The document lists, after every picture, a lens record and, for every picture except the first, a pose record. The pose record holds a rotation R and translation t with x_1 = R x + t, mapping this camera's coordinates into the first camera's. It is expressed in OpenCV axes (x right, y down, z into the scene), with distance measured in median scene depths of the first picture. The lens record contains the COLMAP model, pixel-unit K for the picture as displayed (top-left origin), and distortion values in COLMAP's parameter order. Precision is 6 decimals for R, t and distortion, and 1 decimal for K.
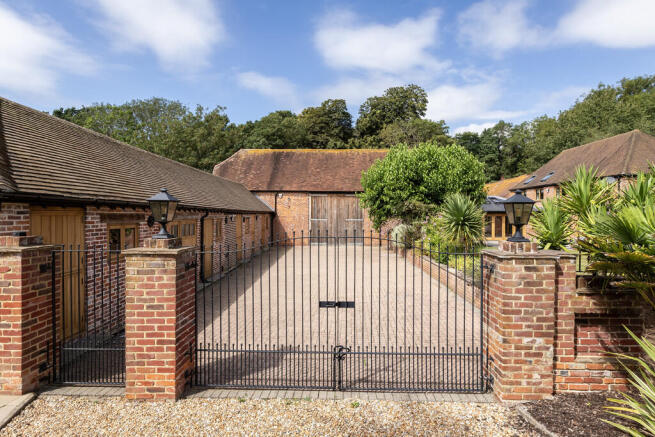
lens RADIAL K [[377.4, 0, 327.6], [0, 377.4, 218.3], [0, 0, 1]] dist [-0.000570, 0.000245]
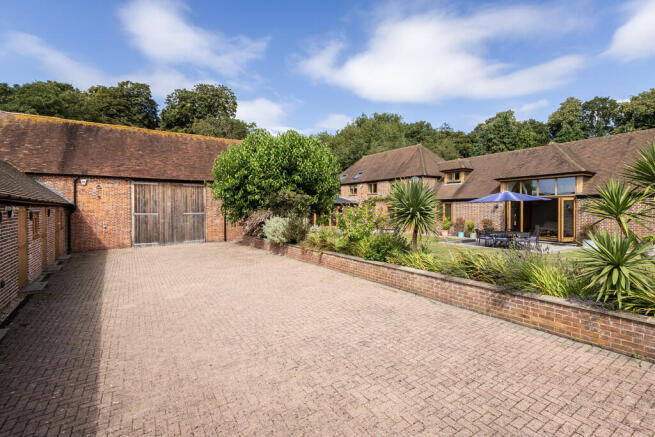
lens RADIAL K [[307.1, 0, 325.7], [0, 307.1, 206.1], [0, 0, 1]] dist [0.001850, -0.000119]
pose [[0.803169, -0.004084, 0.595738, -0.102555], [0.016217, 0.999756, -0.015011, 0.002449], [-0.595531, 0.021717, 0.803039, 0.251416]]
